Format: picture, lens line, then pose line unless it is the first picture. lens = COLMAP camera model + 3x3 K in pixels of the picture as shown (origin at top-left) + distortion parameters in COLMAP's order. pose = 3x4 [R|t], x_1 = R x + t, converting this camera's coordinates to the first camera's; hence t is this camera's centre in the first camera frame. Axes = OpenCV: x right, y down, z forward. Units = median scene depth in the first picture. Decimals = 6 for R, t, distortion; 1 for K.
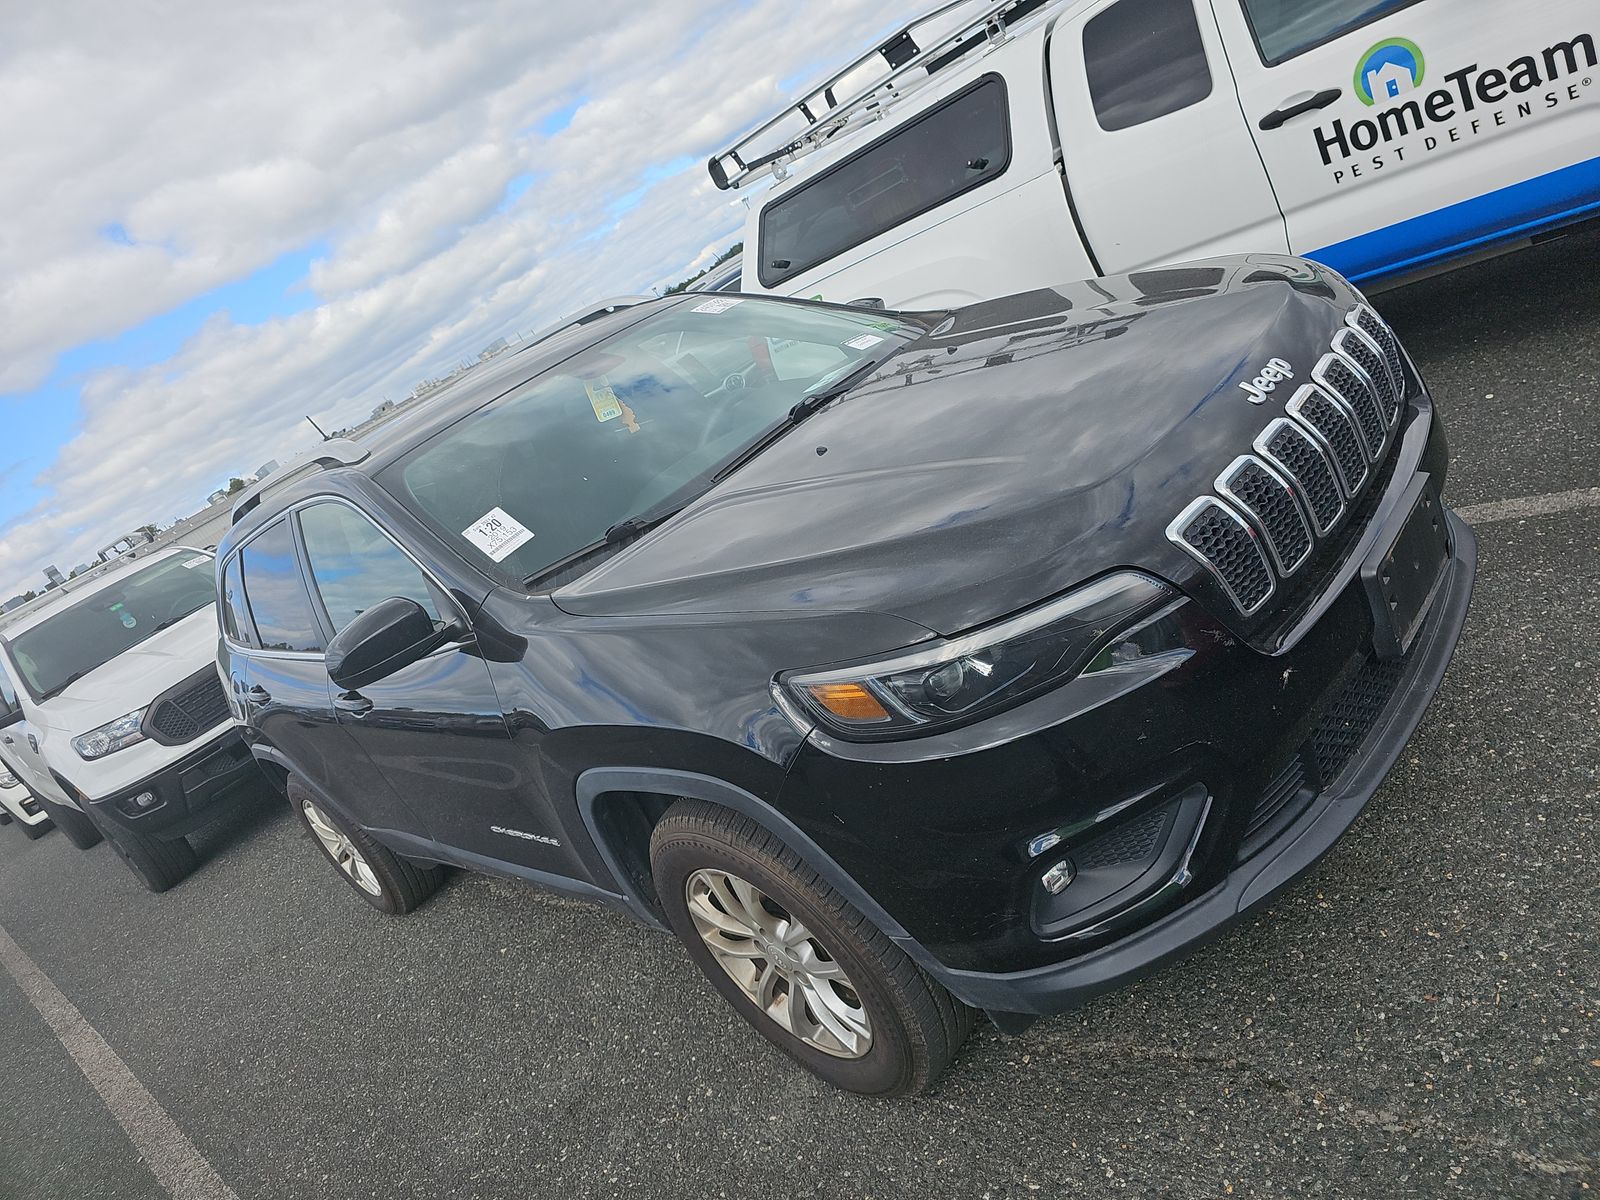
lens RADIAL K [[1052.3, 0, 798.3], [0, 1052.3, 569.2], [0, 0, 1]] dist [0.051734, -0.052360]
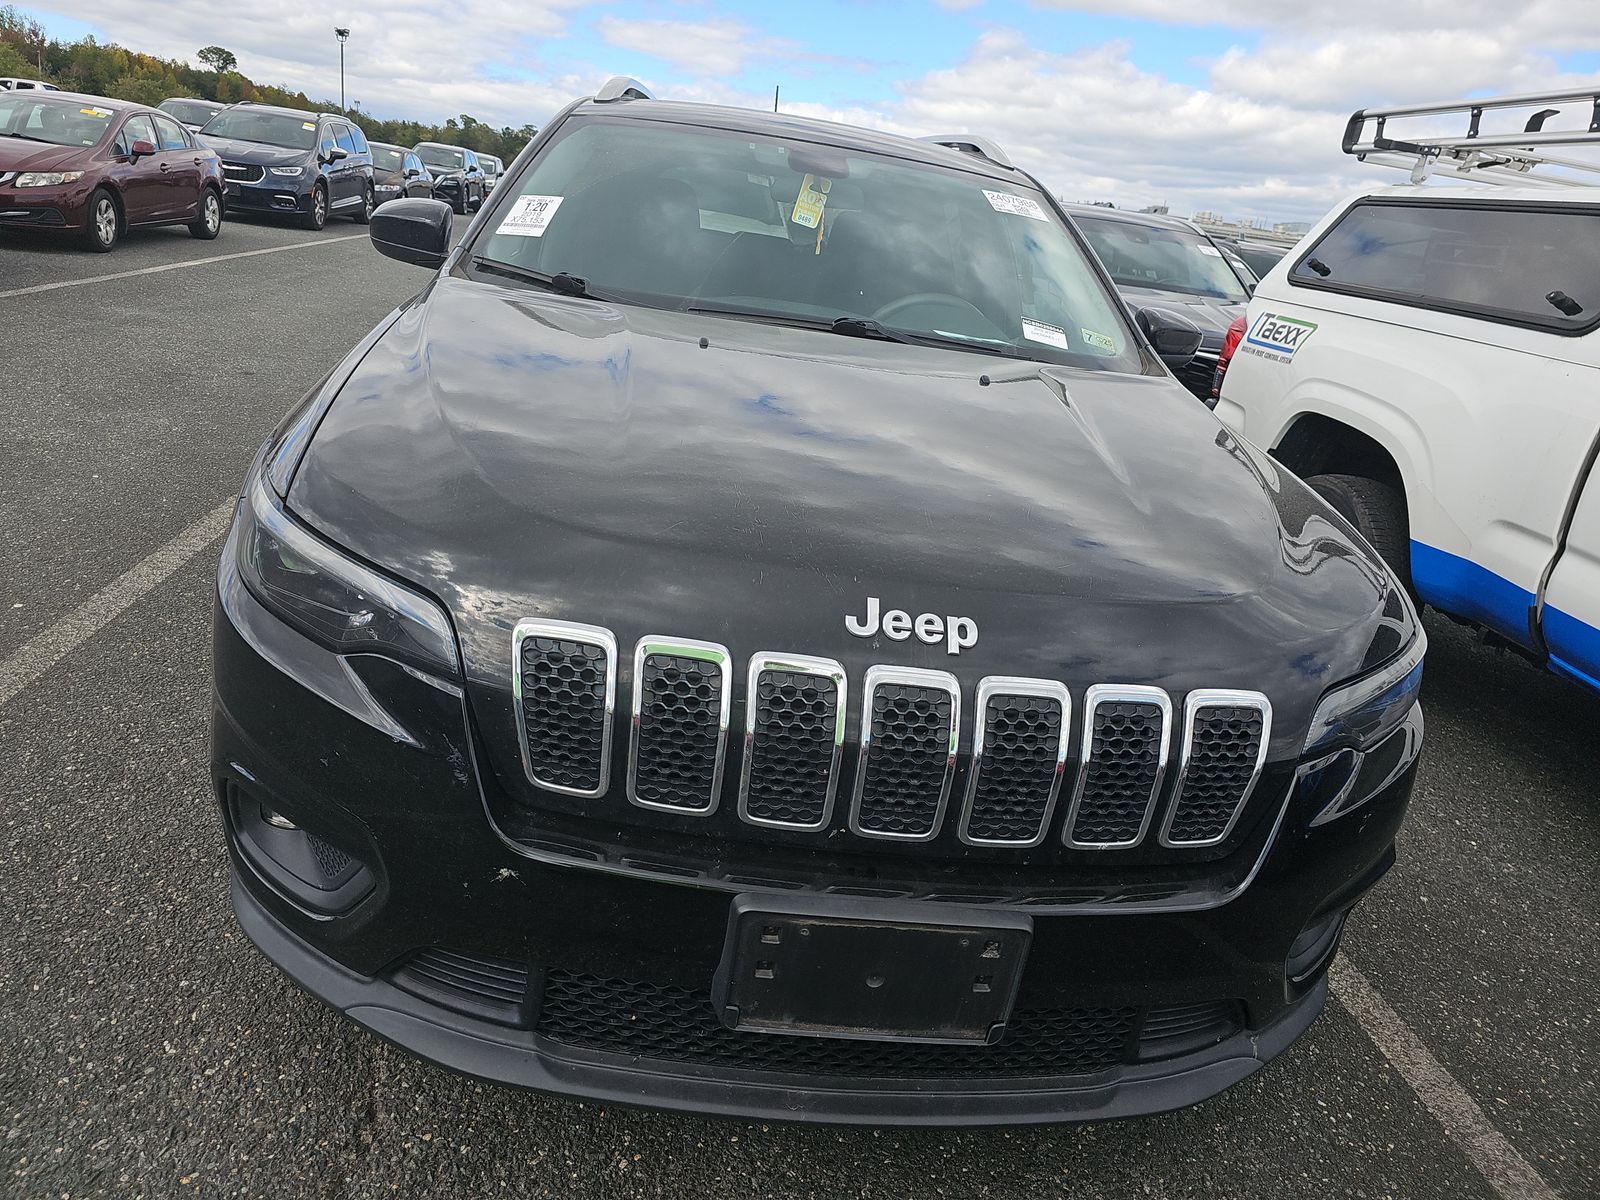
lens RADIAL K [[1052.3, 0, 798.3], [0, 1052.3, 569.2], [0, 0, 1]] dist [0.051734, -0.052360]
pose [[0.595166, 0.715514, -0.365811, 0.590379], [-0.650473, 0.696245, 0.303526, -0.343743], [0.471871, 0.057302, 0.879803, 0.364252]]
